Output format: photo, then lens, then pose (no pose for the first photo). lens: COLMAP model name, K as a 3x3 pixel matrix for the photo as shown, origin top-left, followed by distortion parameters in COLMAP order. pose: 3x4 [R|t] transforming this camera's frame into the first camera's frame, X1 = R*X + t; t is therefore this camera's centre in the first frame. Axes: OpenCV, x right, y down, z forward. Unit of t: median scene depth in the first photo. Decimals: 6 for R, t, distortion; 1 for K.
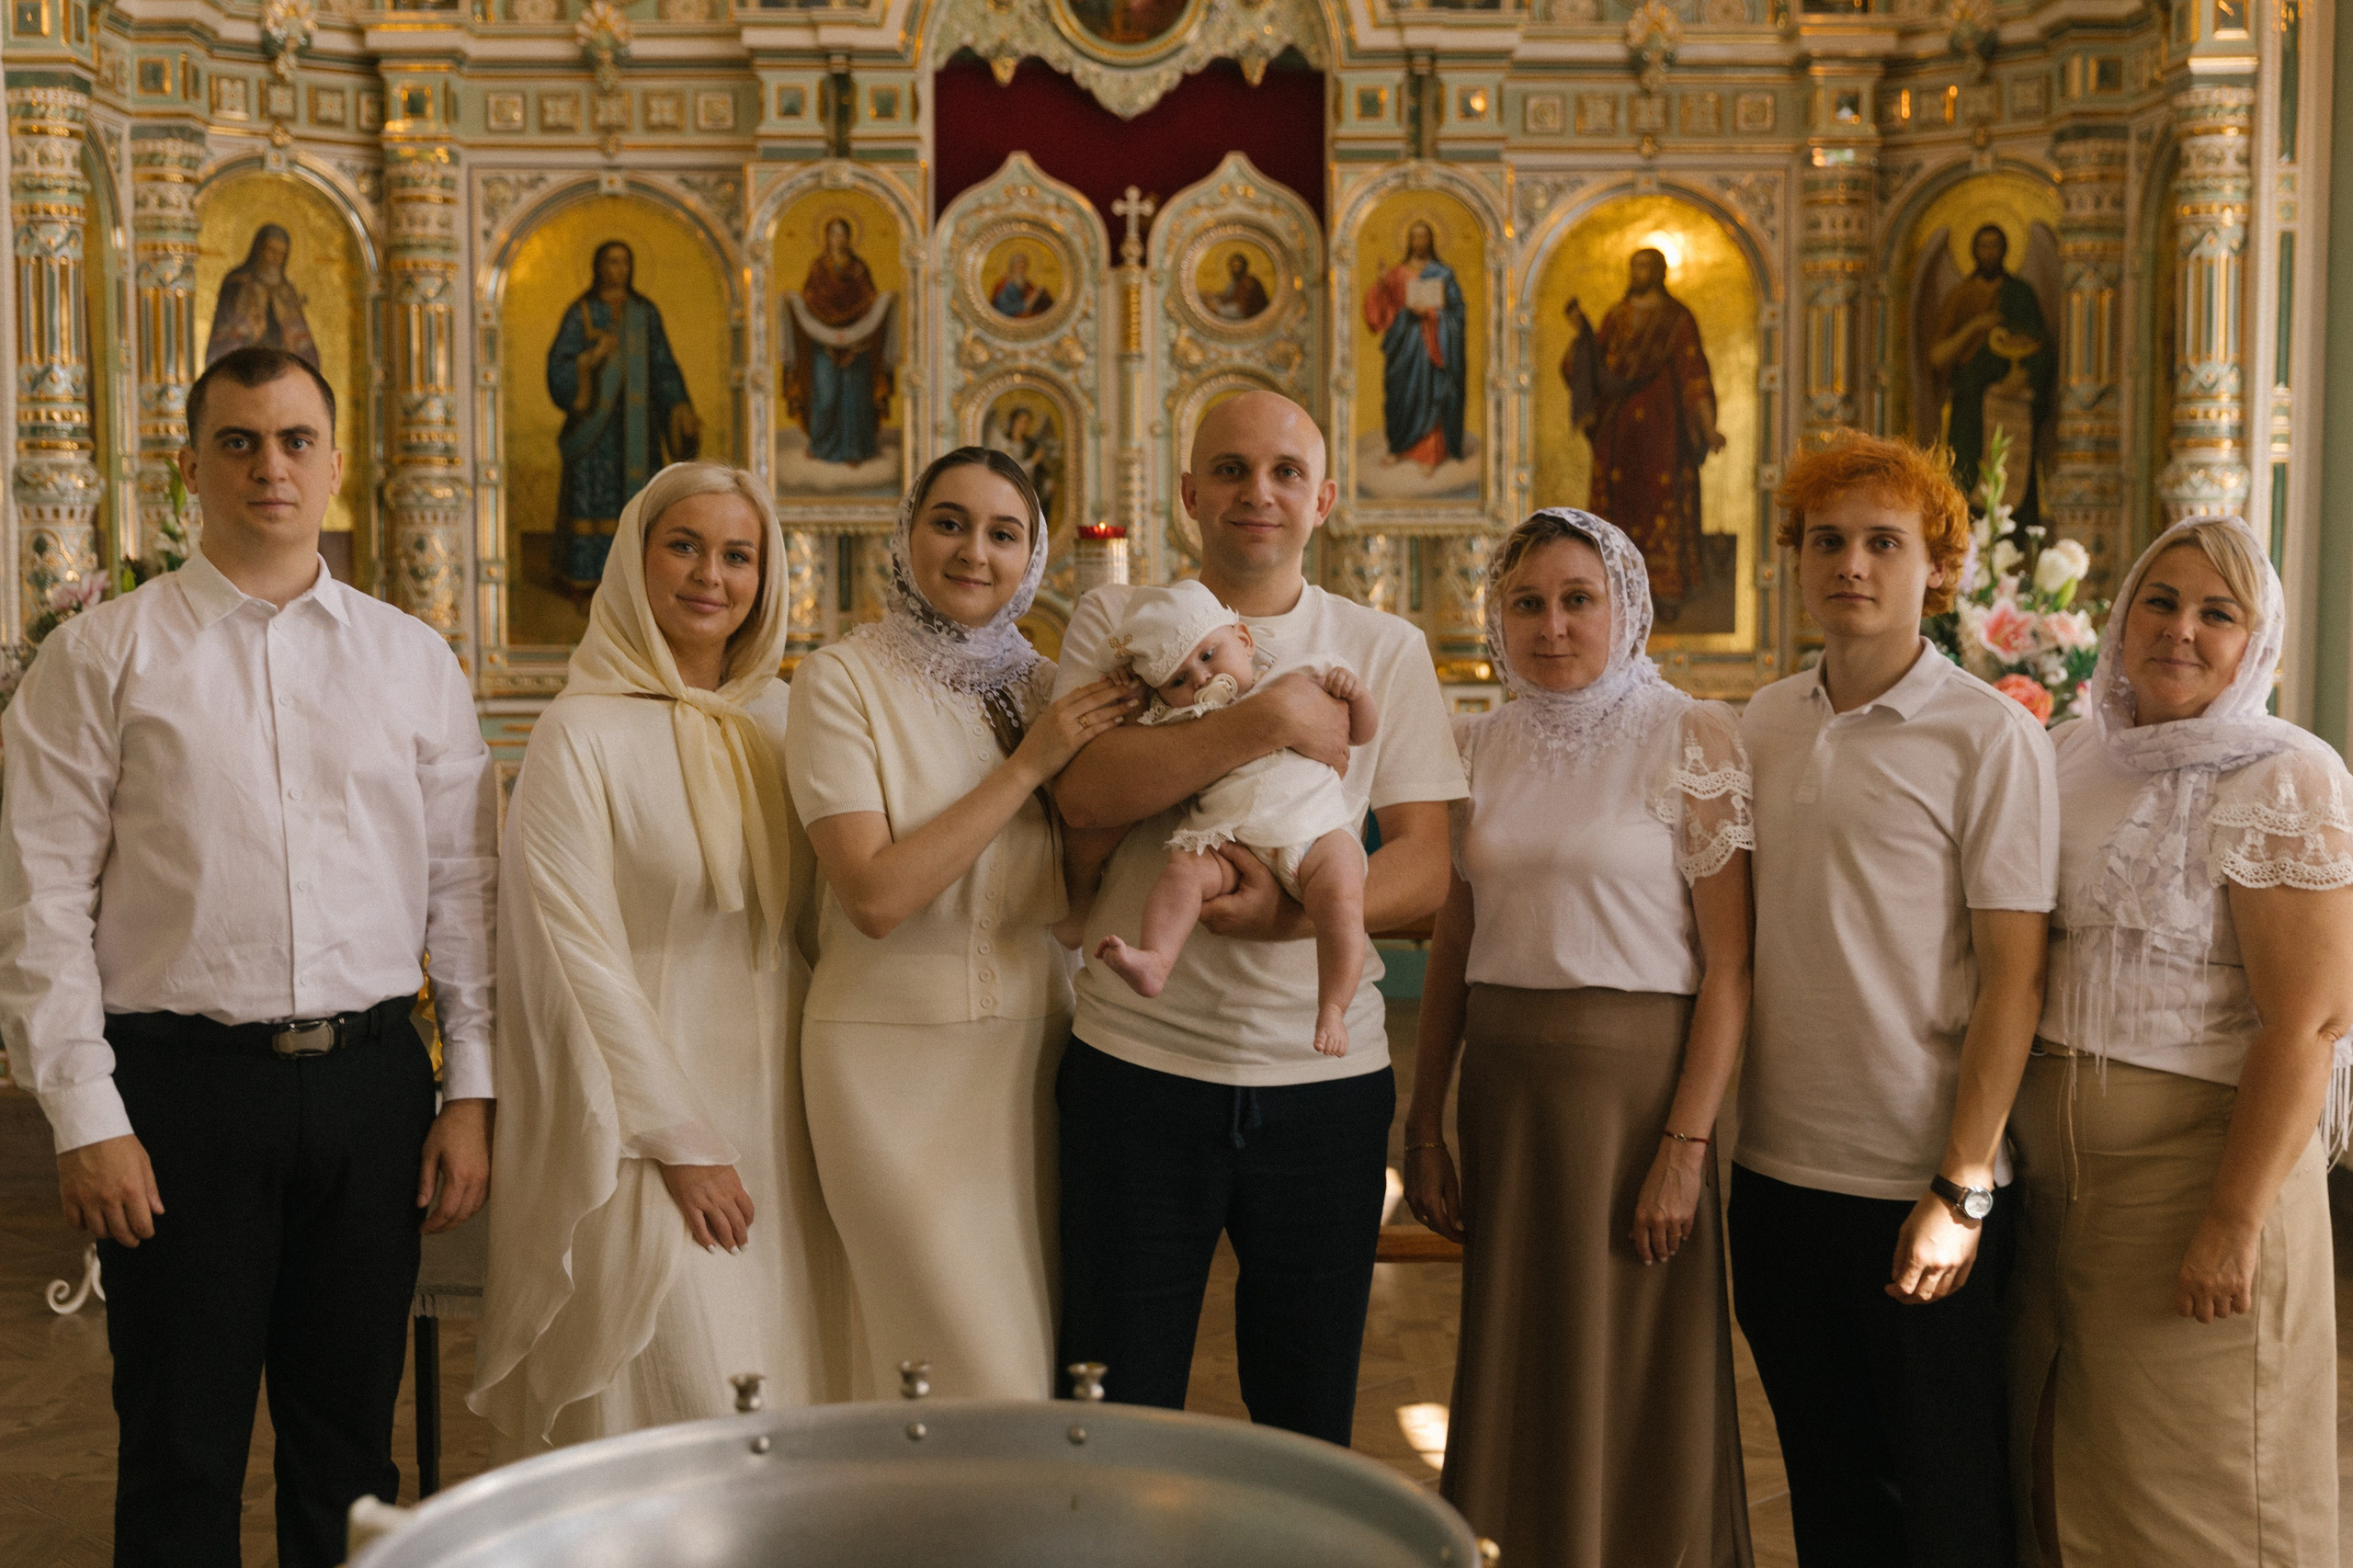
lens RADIAL K [[3032.4, 0, 1176.5], [0, 3032.4, 784.0], [0, 0, 1]] dist [0.021426, 0.013772]
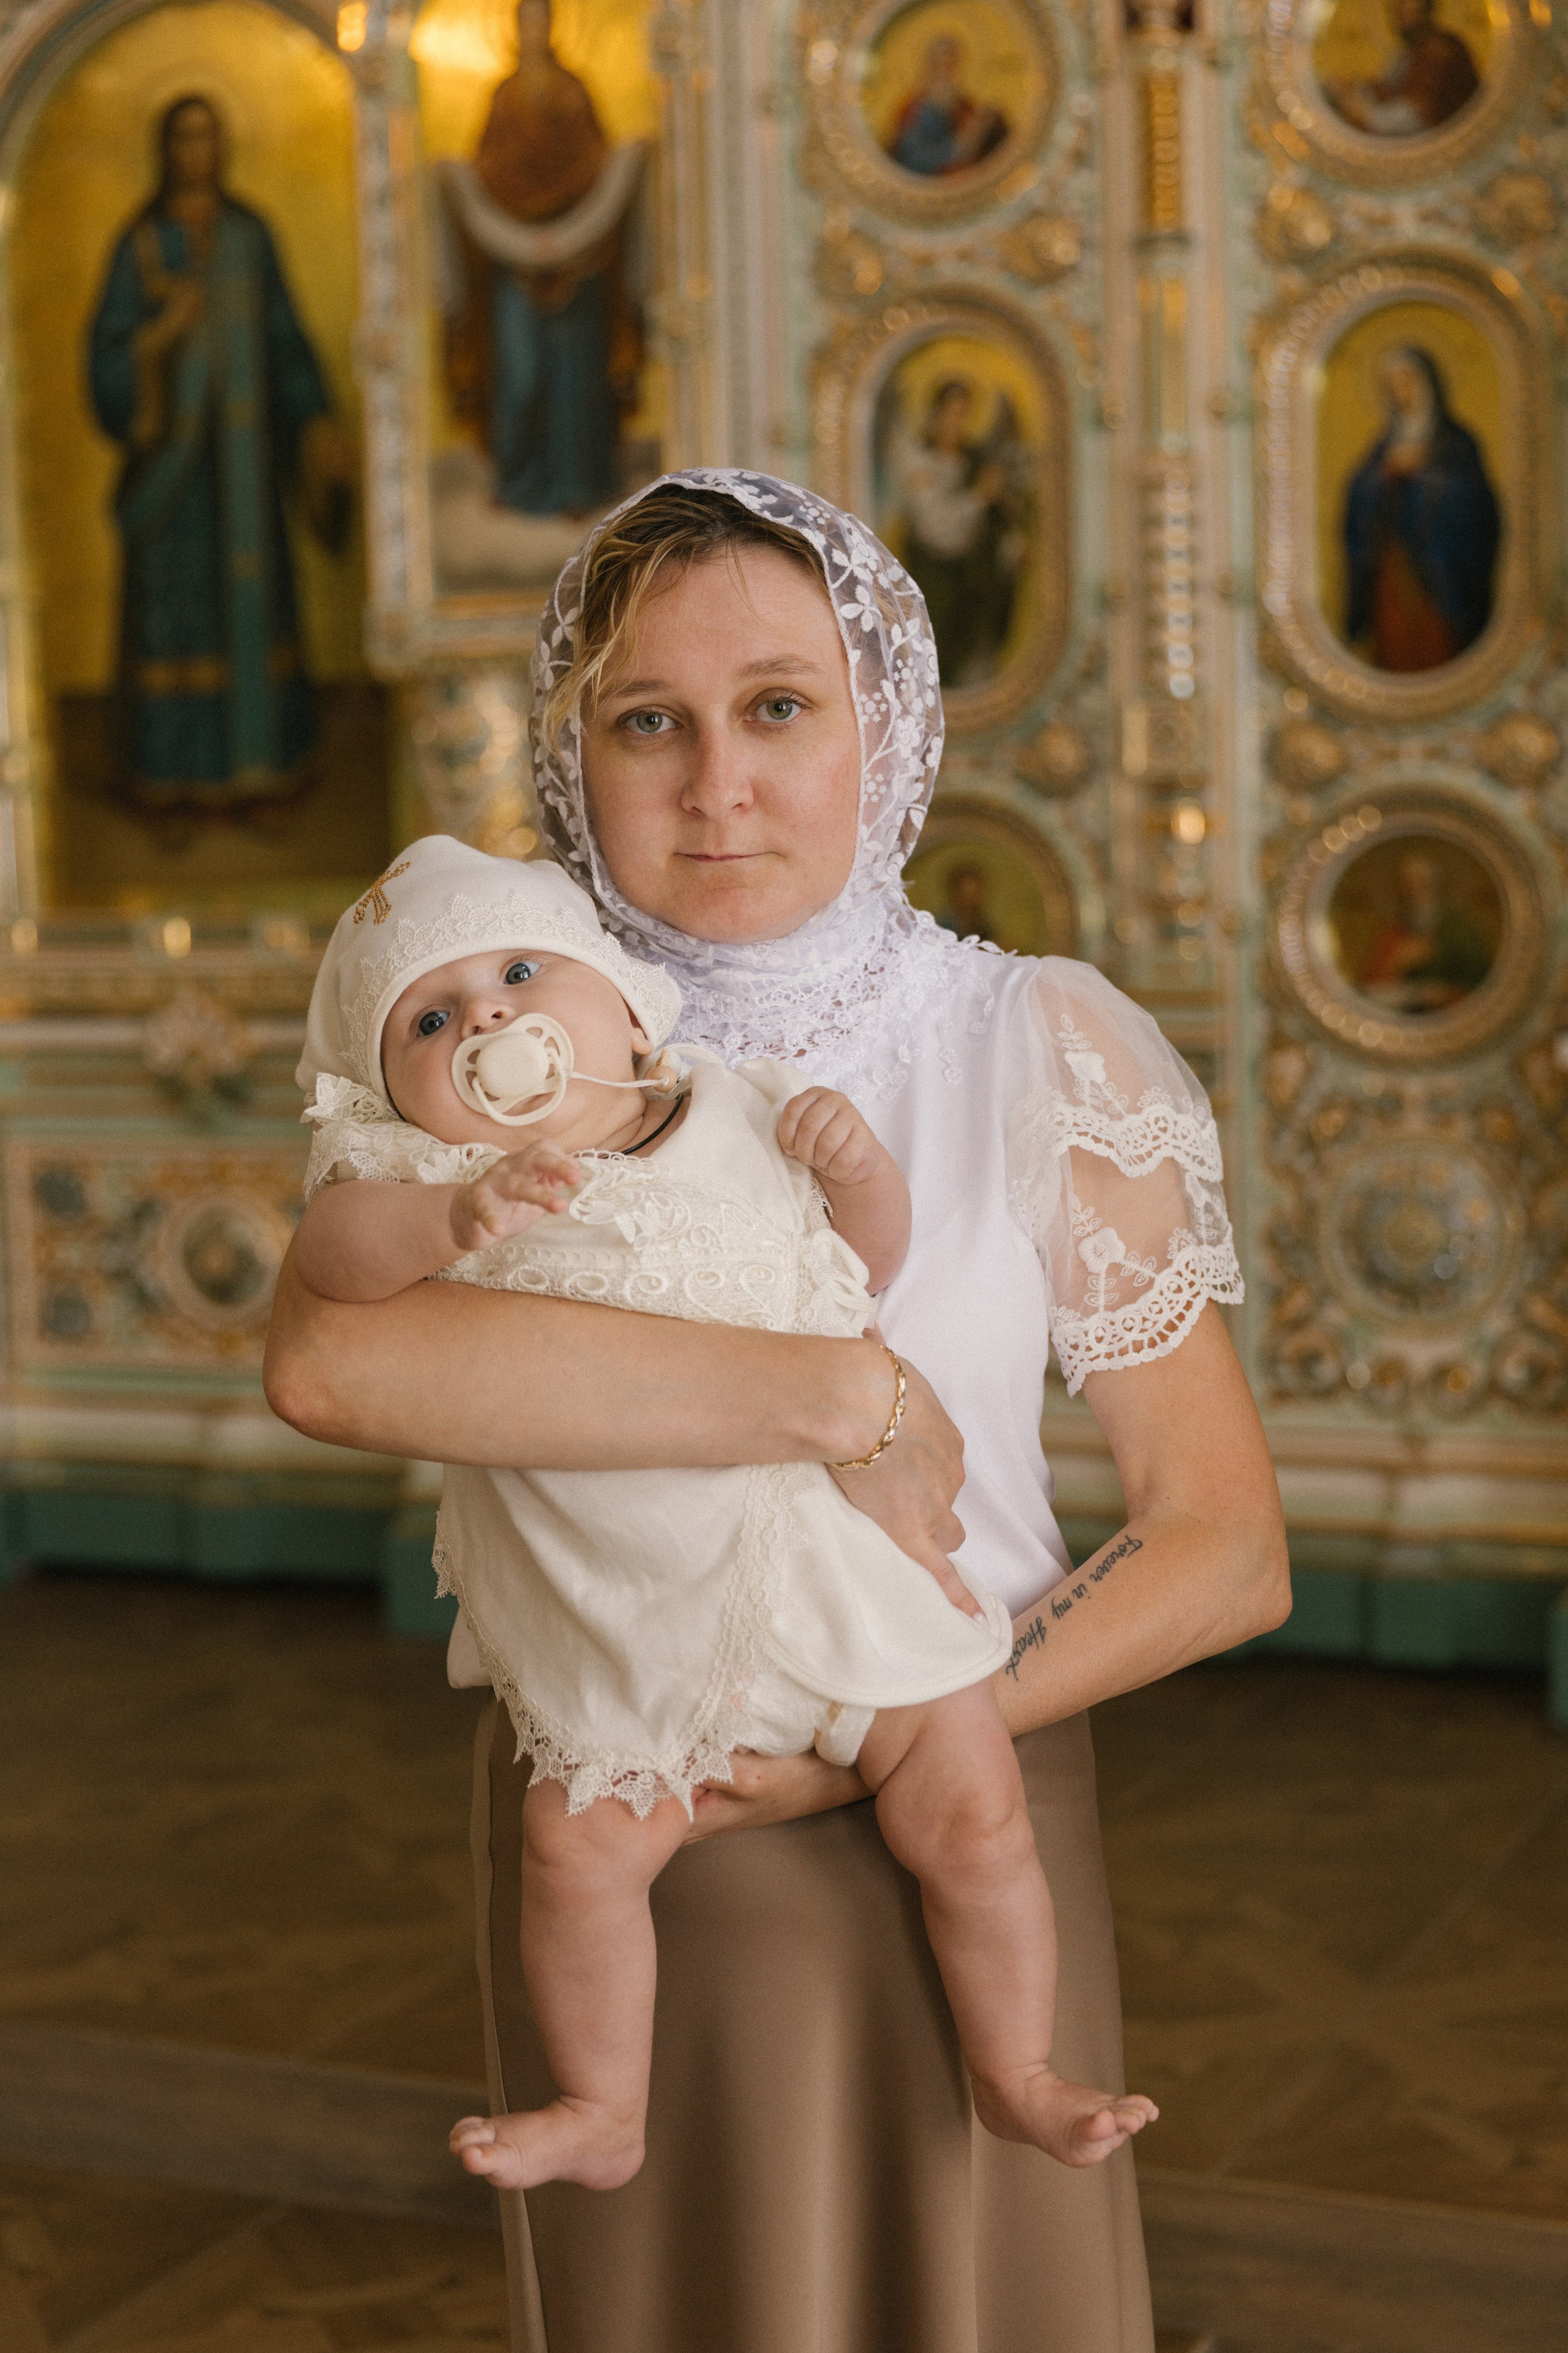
lens RADIAL K [[3873.9, 0, 784.0], [0, 3873.9, 1176.5], [0, 0, 1]] dist [0.203797, -0.901556]
pose [[0.926434, 0.012169, -0.376260, 0.152373], [-0.000533, 0.999519, 0.031014, -0.022838], [0.376456, -0.028532, 0.925995, 0.455007]]
